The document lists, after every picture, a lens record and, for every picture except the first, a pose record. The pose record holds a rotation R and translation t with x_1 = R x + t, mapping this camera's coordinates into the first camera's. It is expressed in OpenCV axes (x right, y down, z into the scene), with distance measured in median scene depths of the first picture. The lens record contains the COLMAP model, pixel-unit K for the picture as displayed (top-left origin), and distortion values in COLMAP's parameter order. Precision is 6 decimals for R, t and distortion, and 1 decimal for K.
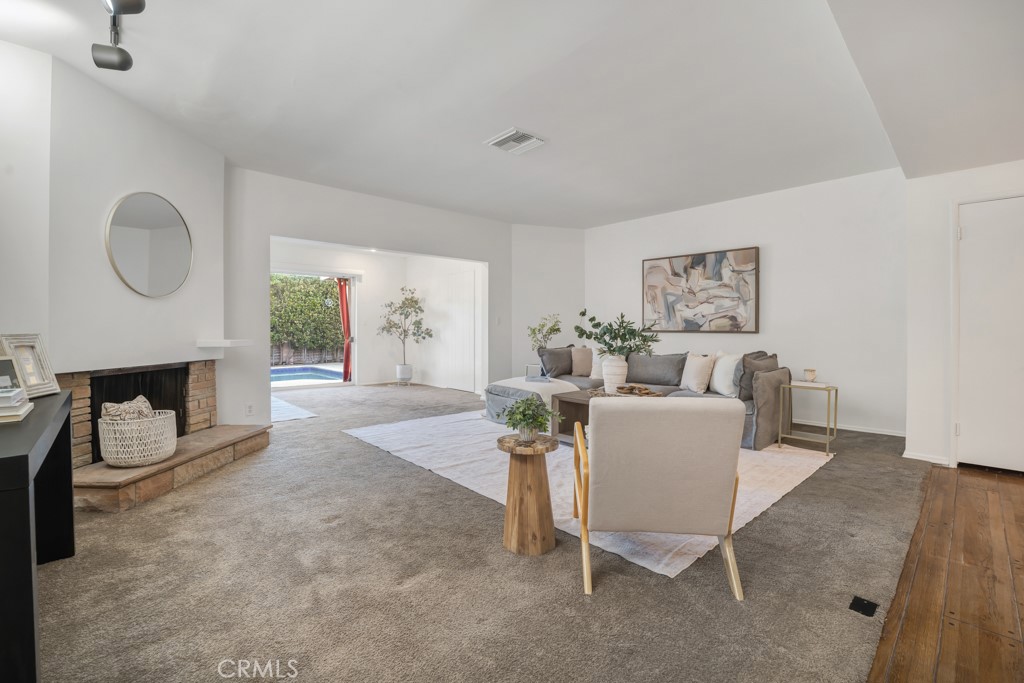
lens RADIAL K [[441.0, 0, 511.3], [0, 441.0, 337.5], [0, 0, 1]] dist [-0.040794, 0.000097]
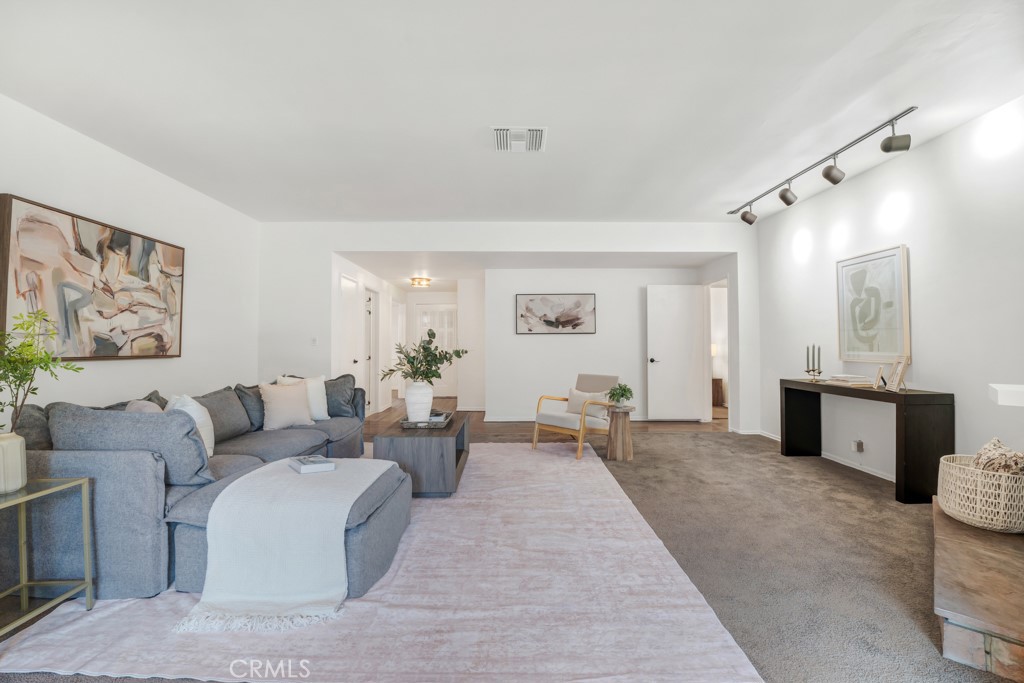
lens RADIAL K [[441.0, 0, 511.3], [0, 441.0, 337.5], [0, 0, 1]] dist [-0.040794, 0.000097]
pose [[-0.751072, 0.010032, 0.660144, -0.368847], [0.010875, 0.999937, -0.002823, -0.034096], [-0.660131, 0.005059, -0.751133, 1.096134]]
